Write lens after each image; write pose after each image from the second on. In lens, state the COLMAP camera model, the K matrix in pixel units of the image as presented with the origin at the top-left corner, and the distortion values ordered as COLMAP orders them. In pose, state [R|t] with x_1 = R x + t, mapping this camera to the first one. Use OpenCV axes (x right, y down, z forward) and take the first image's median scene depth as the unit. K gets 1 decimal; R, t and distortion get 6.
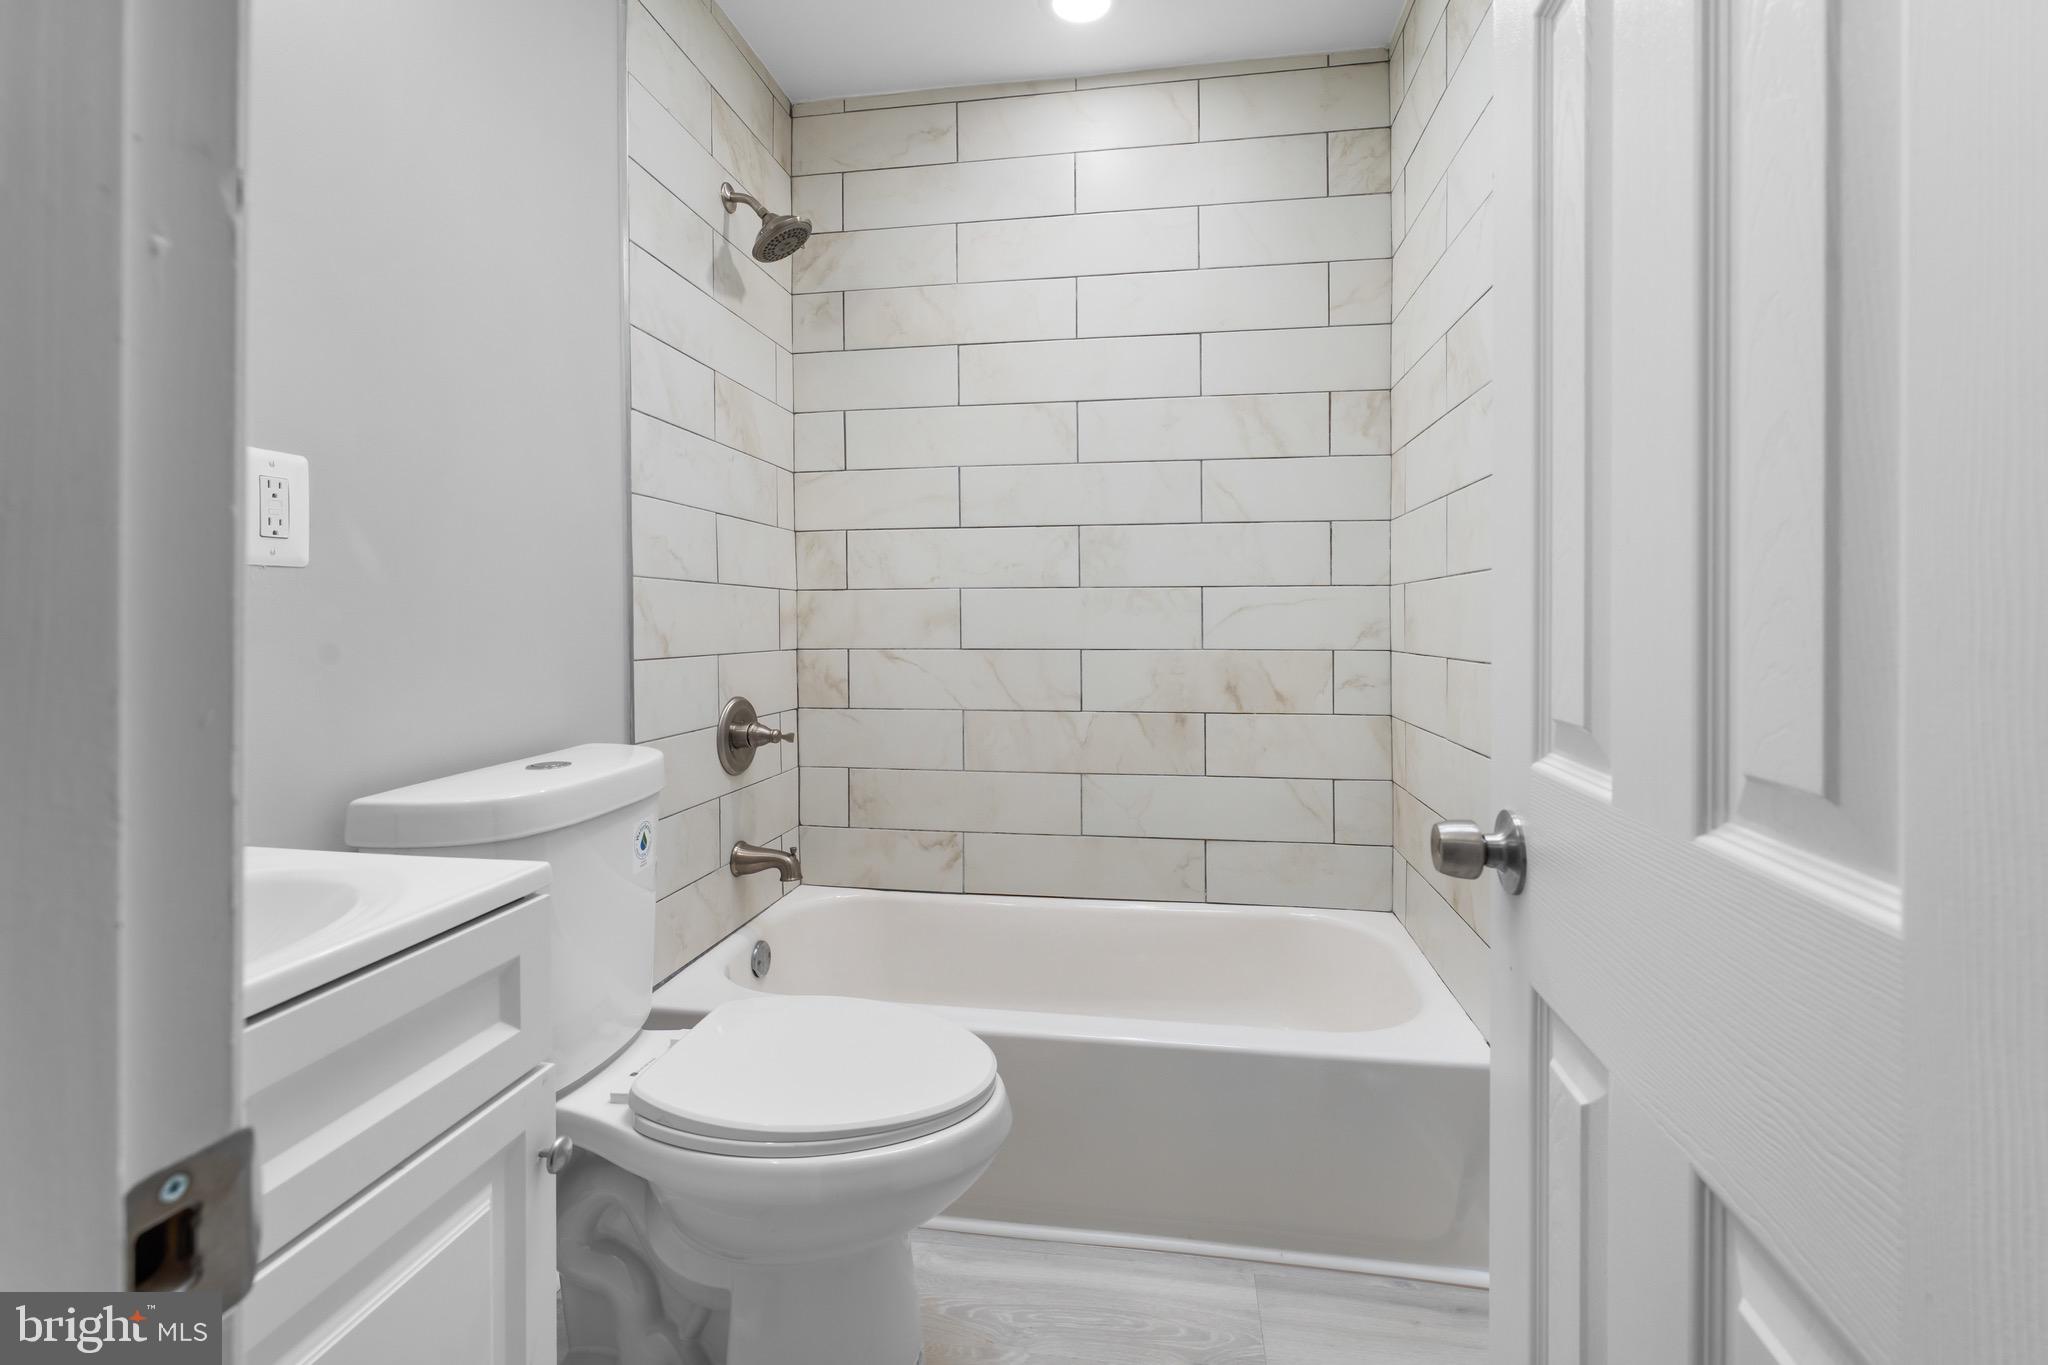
lens RADIAL K [[880.9, 0, 1033.4], [0, 880.9, 624.1], [0, 0, 1]] dist [-0.001334, -0.000354]
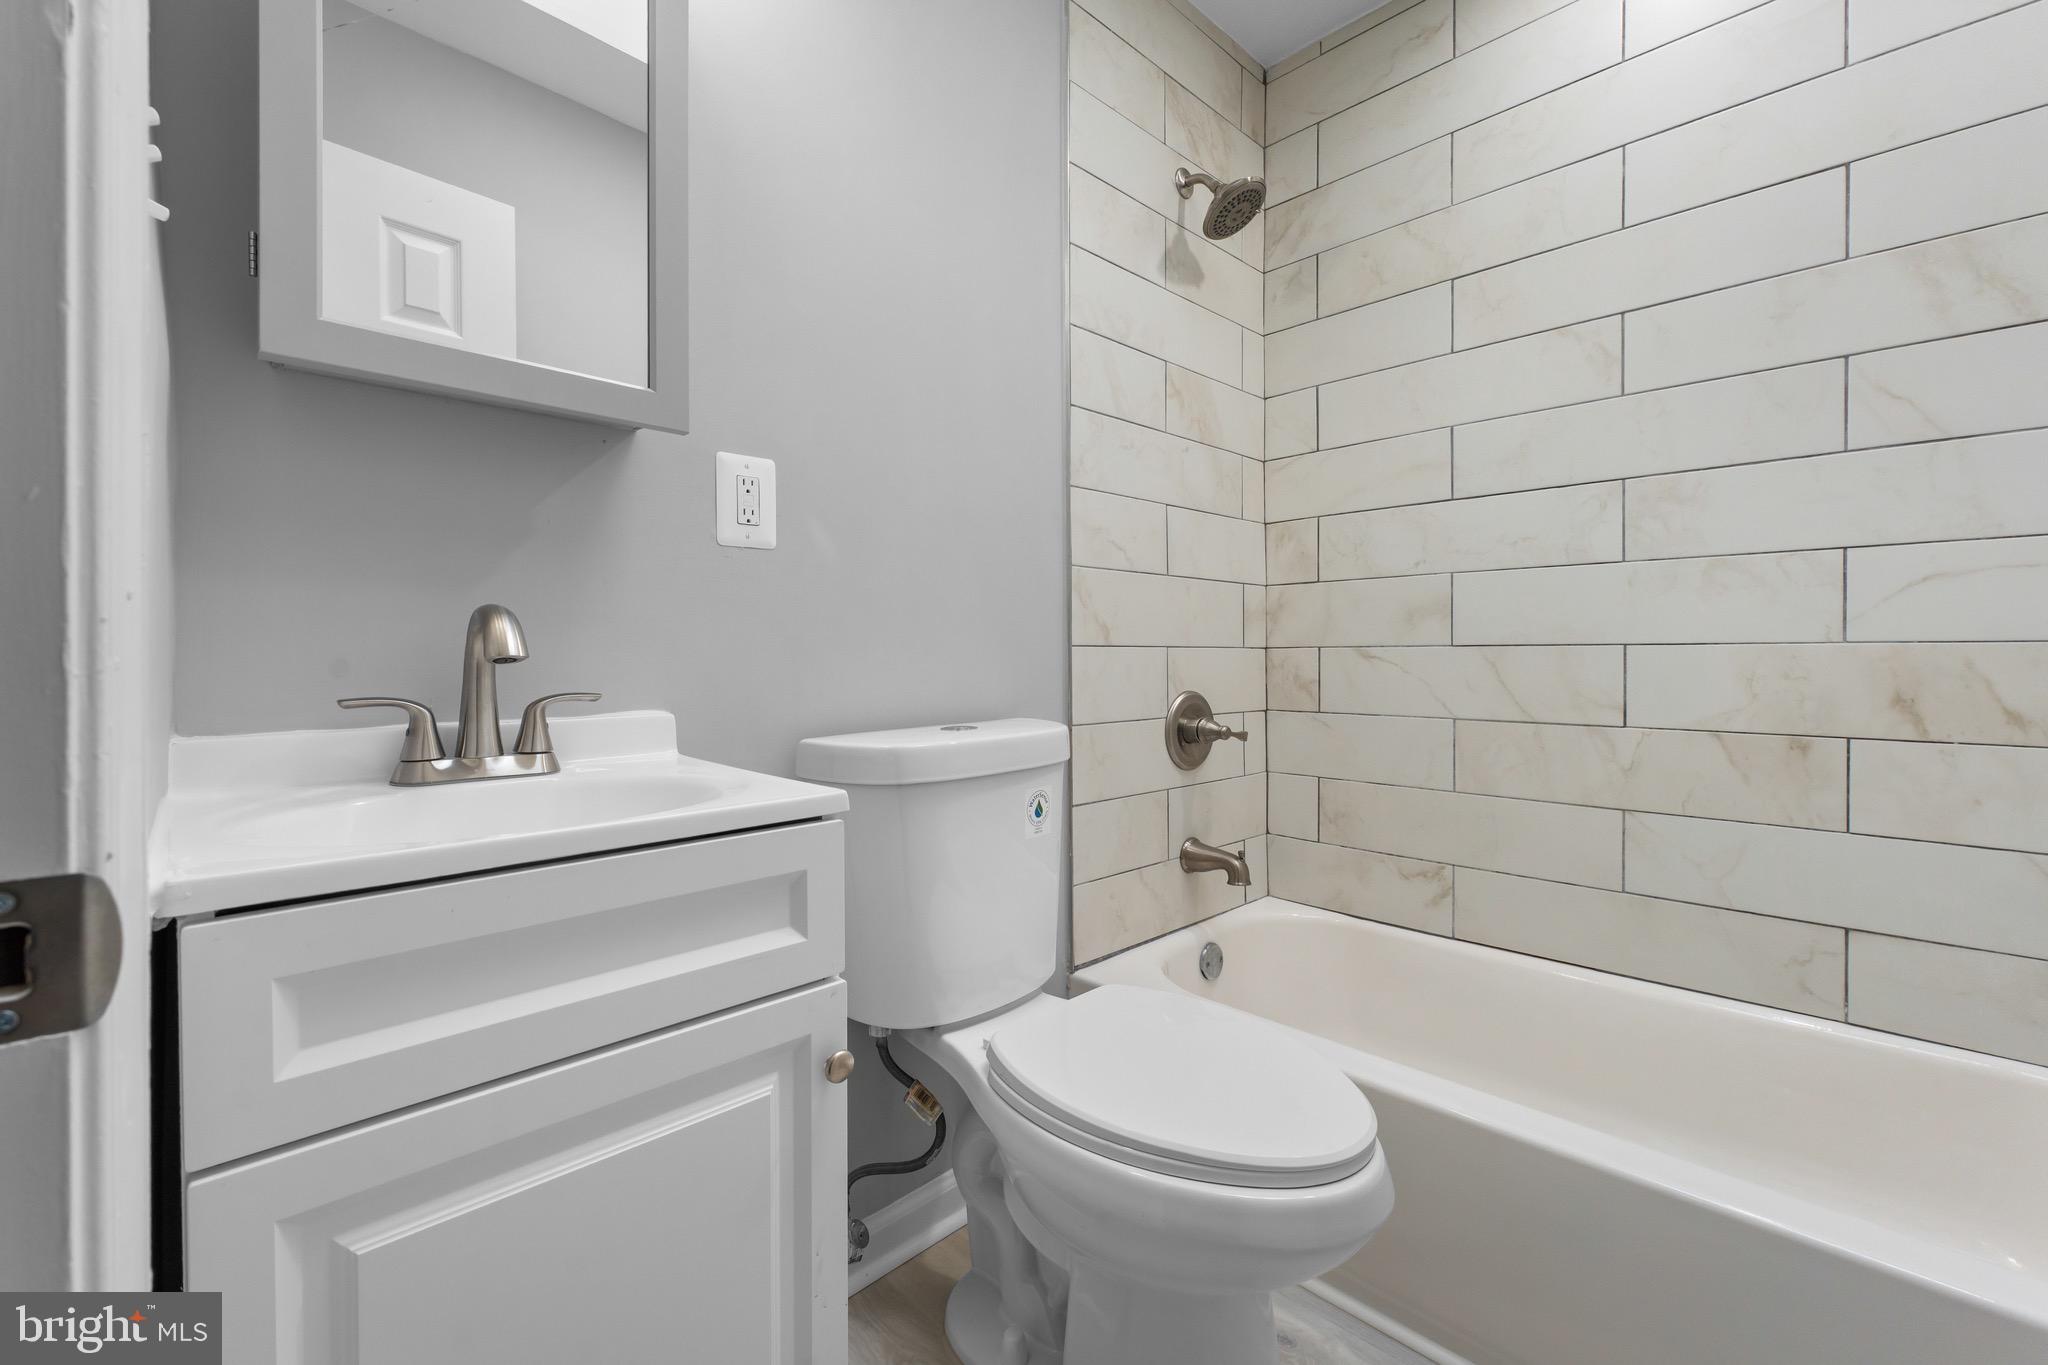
lens RADIAL K [[864.8, 0, 1026.7], [0, 864.8, 666.3], [0, 0, 1]] dist [0.002534, -0.000507]
pose [[0.801394, 0.009297, -0.598064, 0.093234], [-0.001121, 0.999901, 0.014041, 0.040277], [0.598136, -0.010582, 0.801325, 0.112973]]
